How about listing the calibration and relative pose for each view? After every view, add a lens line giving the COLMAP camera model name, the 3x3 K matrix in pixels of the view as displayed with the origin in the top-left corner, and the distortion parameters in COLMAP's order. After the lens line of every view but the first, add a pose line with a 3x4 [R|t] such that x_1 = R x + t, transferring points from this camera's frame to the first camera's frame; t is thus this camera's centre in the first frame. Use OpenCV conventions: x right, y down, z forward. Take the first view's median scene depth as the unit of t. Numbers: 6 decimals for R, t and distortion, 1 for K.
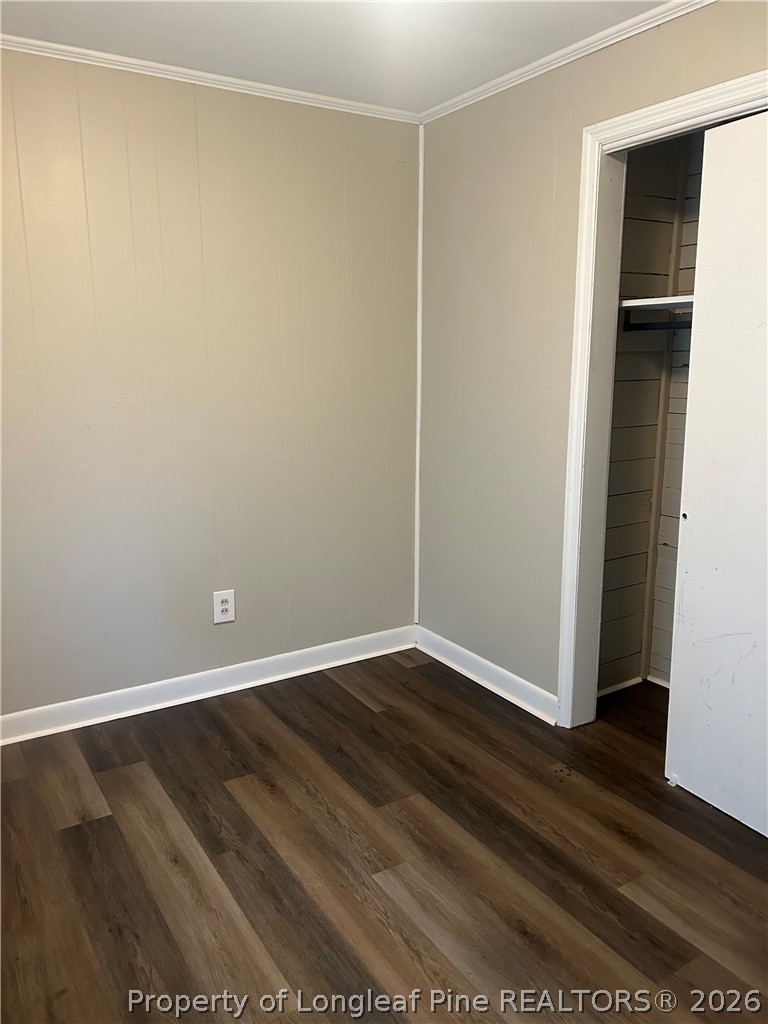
lens RADIAL K [[779.4, 0, 387.5], [0, 779.4, 500.8], [0, 0, 1]] dist [0.008451, -0.004215]
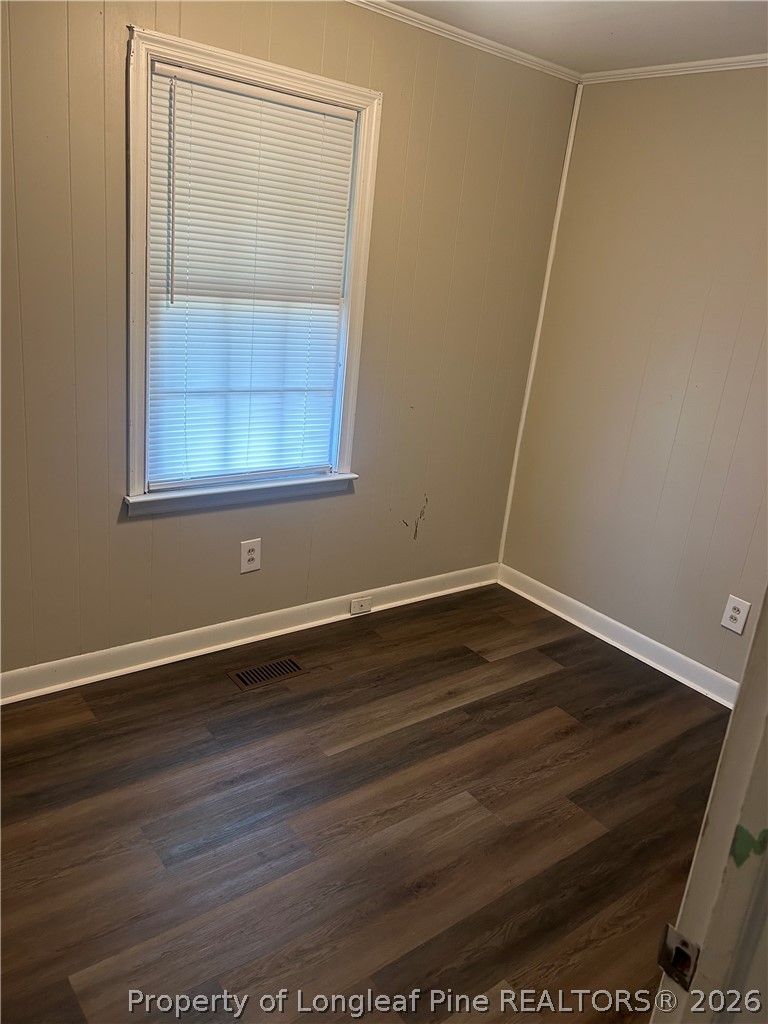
lens RADIAL K [[779.4, 0, 387.5], [0, 779.4, 500.8], [0, 0, 1]] dist [0.008451, -0.004215]
pose [[0.097417, 0.309084, -0.946032, 0.866963], [-0.296693, 0.916352, 0.268835, -0.177714], [0.949991, 0.254492, 0.180971, 0.530873]]
